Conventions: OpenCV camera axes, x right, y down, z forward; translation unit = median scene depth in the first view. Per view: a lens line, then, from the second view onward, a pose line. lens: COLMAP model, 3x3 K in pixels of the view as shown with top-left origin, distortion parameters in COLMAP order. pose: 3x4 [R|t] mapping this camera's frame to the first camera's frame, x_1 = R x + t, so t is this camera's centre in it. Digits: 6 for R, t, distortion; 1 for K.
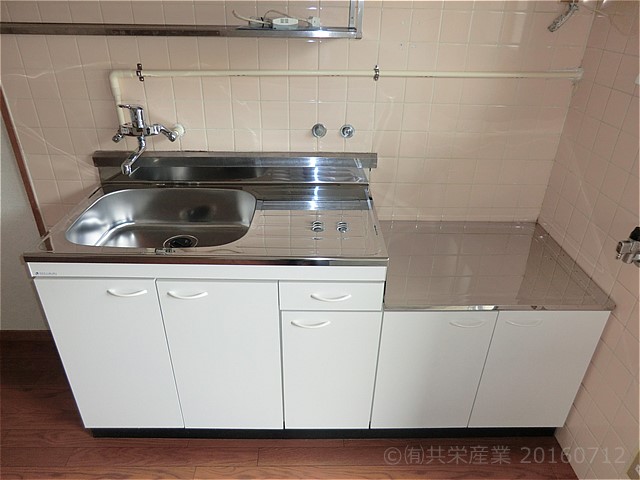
lens RADIAL K [[463.0, 0, 320.0], [0, 463.0, 240.0], [0, 0, 1]] dist [-0.104969, 0.115879]
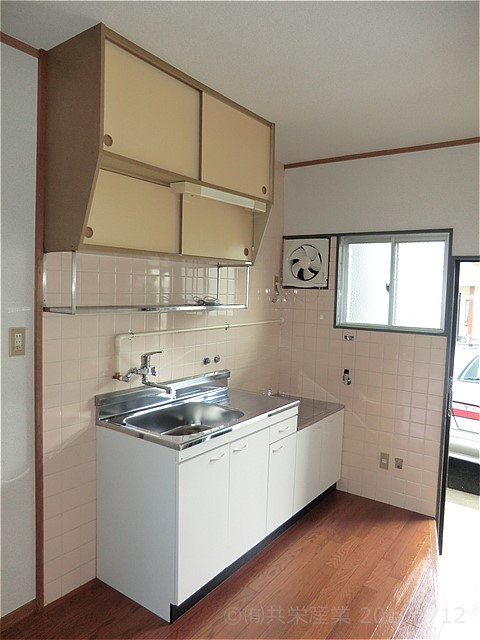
lens RADIAL K [[463.0, 0, 240.0], [0, 463.0, 320.0], [0, 0, 1]] dist [-0.104969, 0.115879]
pose [[0.591390, -0.052285, 0.804689, -1.385030], [0.371040, 0.903628, -0.213975, 0.044308], [-0.715952, 0.425114, 0.553797, -0.119657]]
